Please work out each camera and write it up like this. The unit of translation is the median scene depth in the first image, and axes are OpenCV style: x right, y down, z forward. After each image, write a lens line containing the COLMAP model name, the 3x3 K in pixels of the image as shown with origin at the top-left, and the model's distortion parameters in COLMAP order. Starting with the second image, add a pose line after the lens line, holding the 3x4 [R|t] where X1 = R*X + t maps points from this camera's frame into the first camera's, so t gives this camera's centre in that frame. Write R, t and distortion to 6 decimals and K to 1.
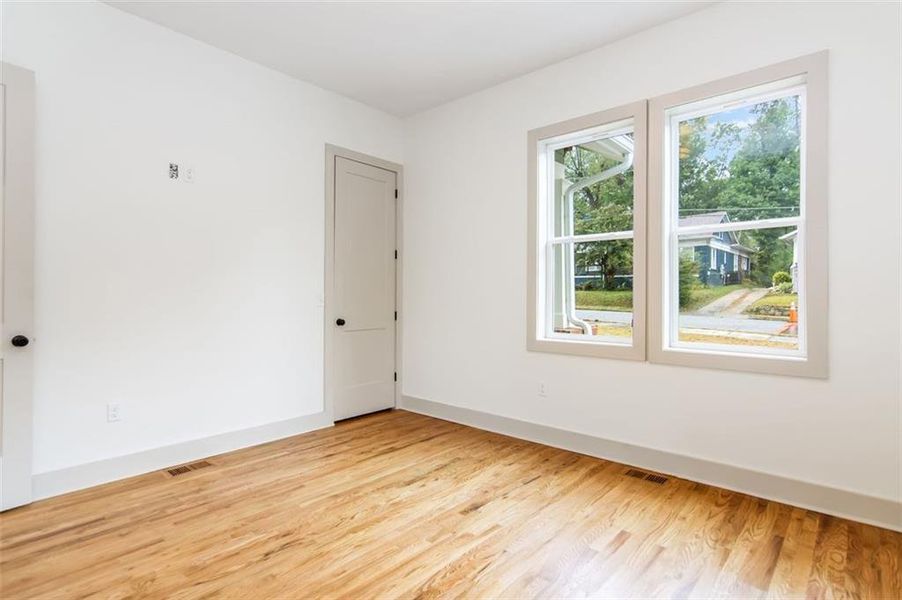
lens RADIAL K [[457.3, 0, 444.7], [0, 457.3, 295.3], [0, 0, 1]] dist [0.000489, 0.001653]
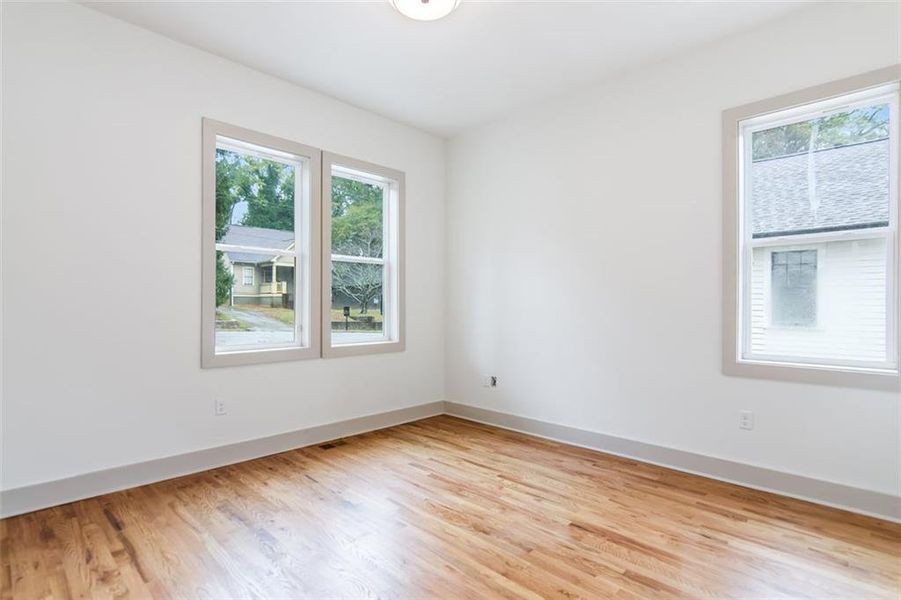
lens RADIAL K [[452.4, 0, 447.2], [0, 452.4, 305.5], [0, 0, 1]] dist [0.000733, 0.000565]
pose [[0.052401, -0.003566, 0.998620, -0.799963], [-0.003929, 0.999985, 0.003777, -0.005457], [-0.998618, -0.004121, 0.052386, 0.594949]]
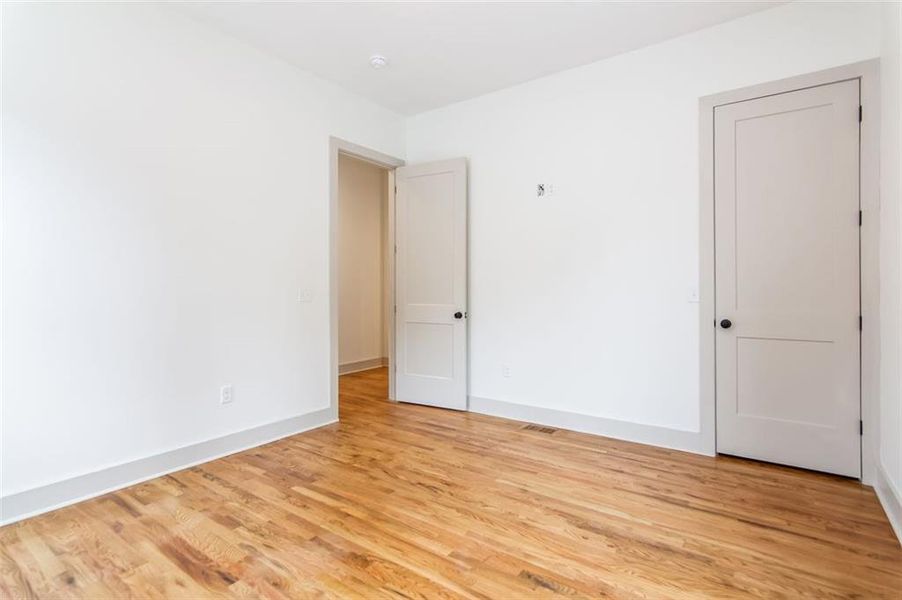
lens RADIAL K [[450.1, 0, 453.3], [0, 450.1, 286.6], [0, 0, 1]] dist [0.001681, 0.000305]
pose [[0.108774, -0.003204, -0.994061, 0.623598], [0.004393, 0.999987, -0.002742, -0.003730], [0.994057, -0.004068, 0.108786, 0.640904]]
